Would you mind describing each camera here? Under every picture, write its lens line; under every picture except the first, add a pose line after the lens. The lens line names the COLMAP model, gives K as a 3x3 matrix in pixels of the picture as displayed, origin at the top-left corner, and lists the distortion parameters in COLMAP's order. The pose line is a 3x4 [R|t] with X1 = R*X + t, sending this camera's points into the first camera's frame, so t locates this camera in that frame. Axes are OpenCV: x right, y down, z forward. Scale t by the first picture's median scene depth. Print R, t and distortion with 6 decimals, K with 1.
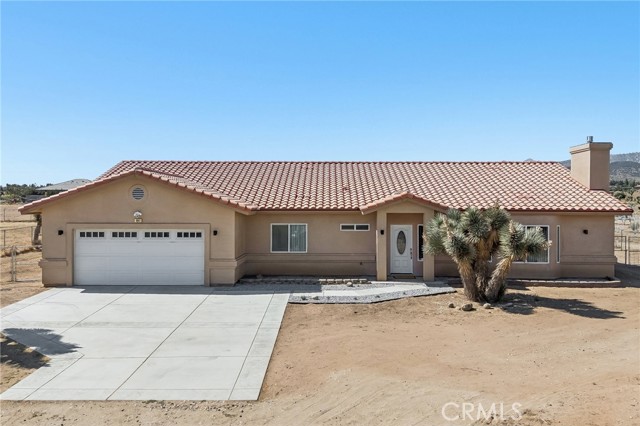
lens RADIAL K [[556.9, 0, 321.4], [0, 556.9, 212.8], [0, 0, 1]] dist [0.115736, -0.184140]
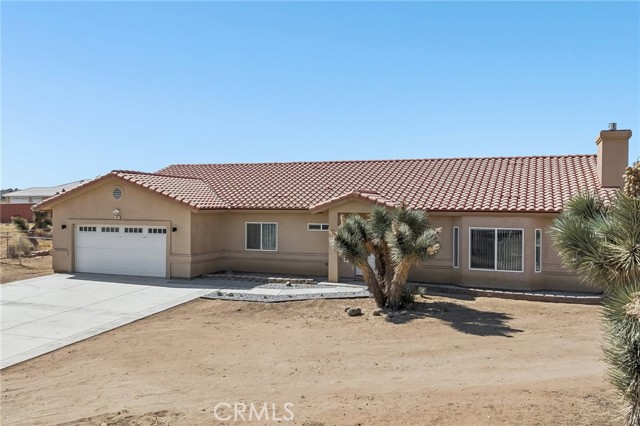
lens RADIAL K [[556.9, 0, 321.4], [0, 556.9, 212.8], [0, 0, 1]] dist [0.115736, -0.184140]
pose [[0.935904, 0.008262, -0.352158, 0.451969], [-0.009110, 0.999958, -0.000750, 0.001547], [0.352137, 0.003910, 0.935940, 0.083948]]
